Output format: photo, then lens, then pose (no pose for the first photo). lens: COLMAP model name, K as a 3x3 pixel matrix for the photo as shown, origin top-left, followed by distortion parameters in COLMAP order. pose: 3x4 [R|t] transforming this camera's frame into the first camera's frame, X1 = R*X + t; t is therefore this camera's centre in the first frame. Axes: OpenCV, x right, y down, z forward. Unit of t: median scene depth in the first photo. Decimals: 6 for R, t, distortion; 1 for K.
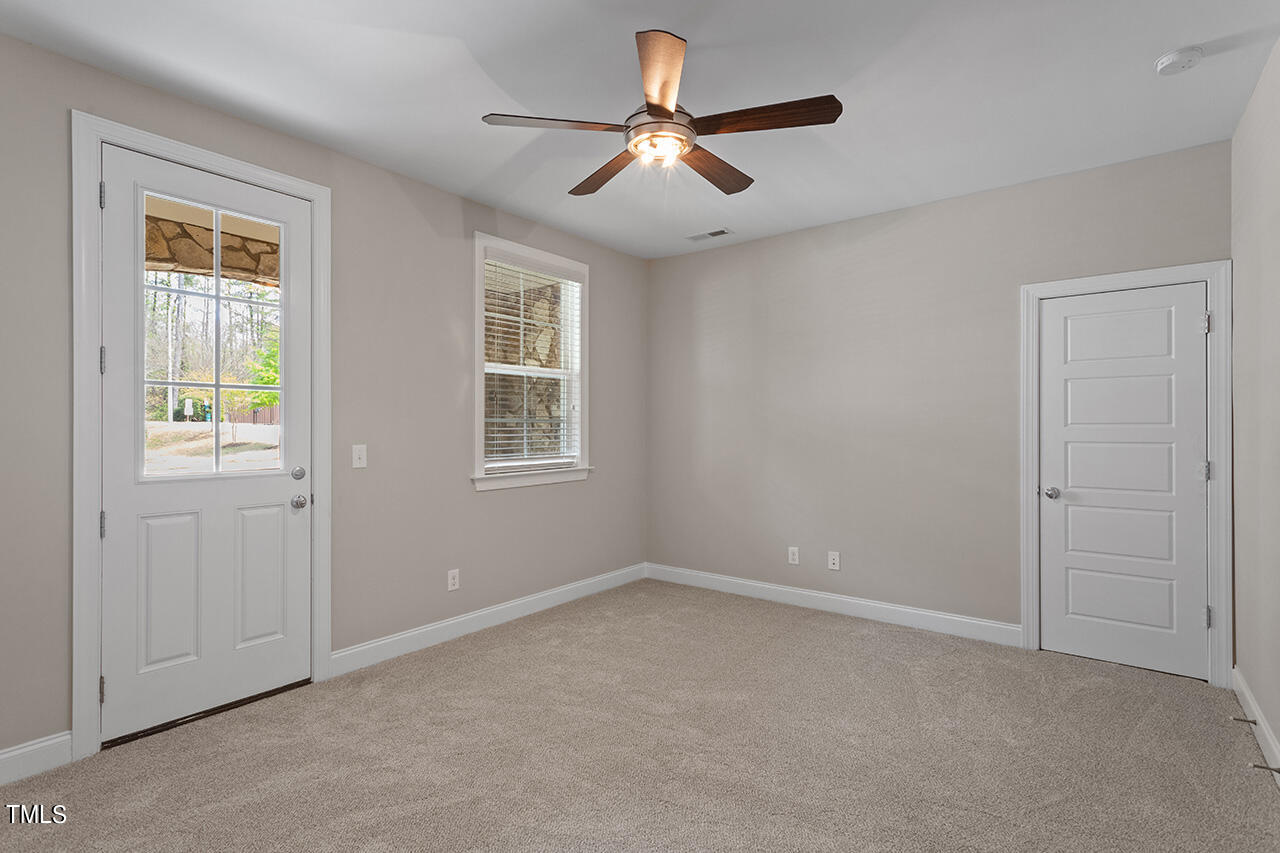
lens RADIAL K [[612.4, 0, 640.0], [0, 612.4, 426.5], [0, 0, 1]] dist [0.001709, 0.000210]
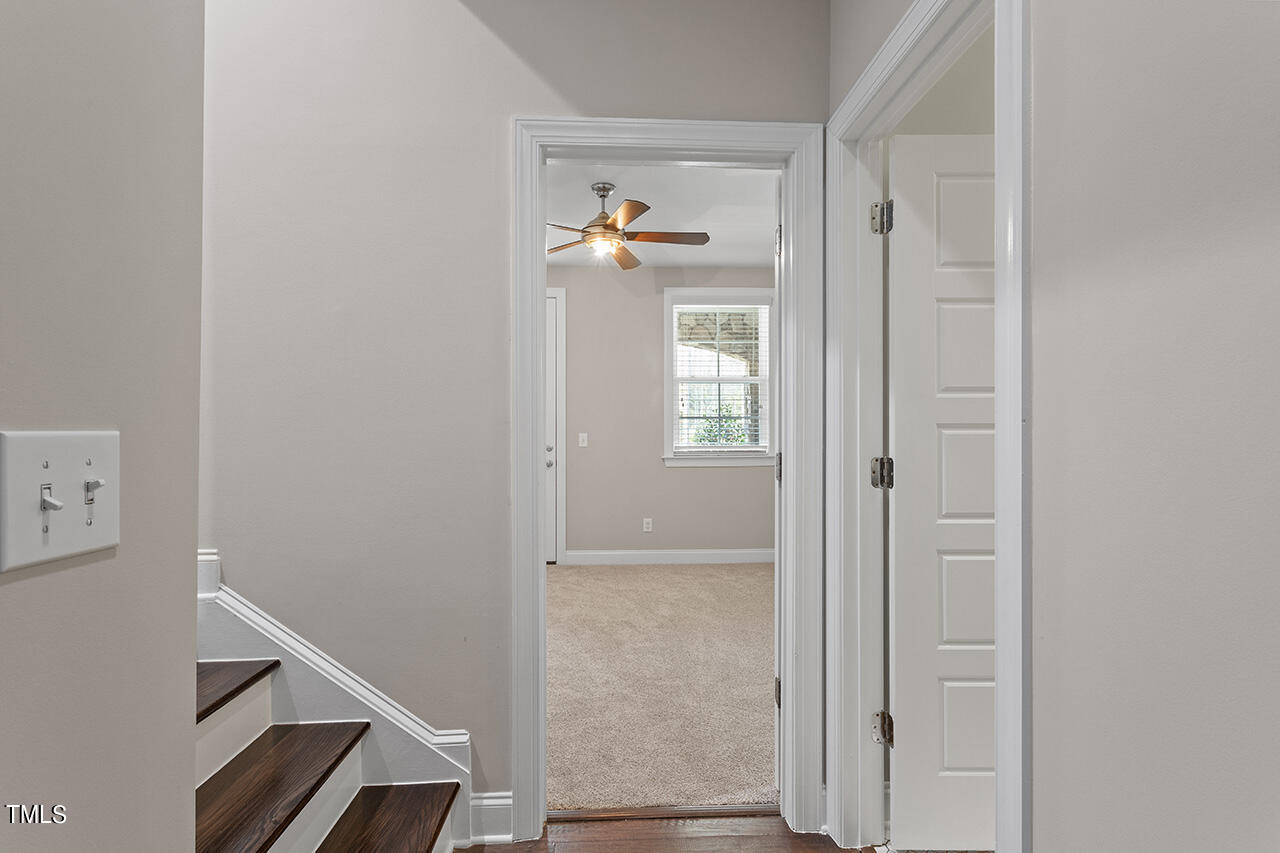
lens RADIAL K [[618.9, 0, 637.6], [0, 618.9, 432.8], [0, 0, 1]] dist [0.018434, 0.000299]
pose [[0.653782, -0.000189, -0.756683, 0.796113], [0.000904, 0.999999, 0.000532, 0.023960], [0.756682, -0.001032, 0.653782, -0.006865]]
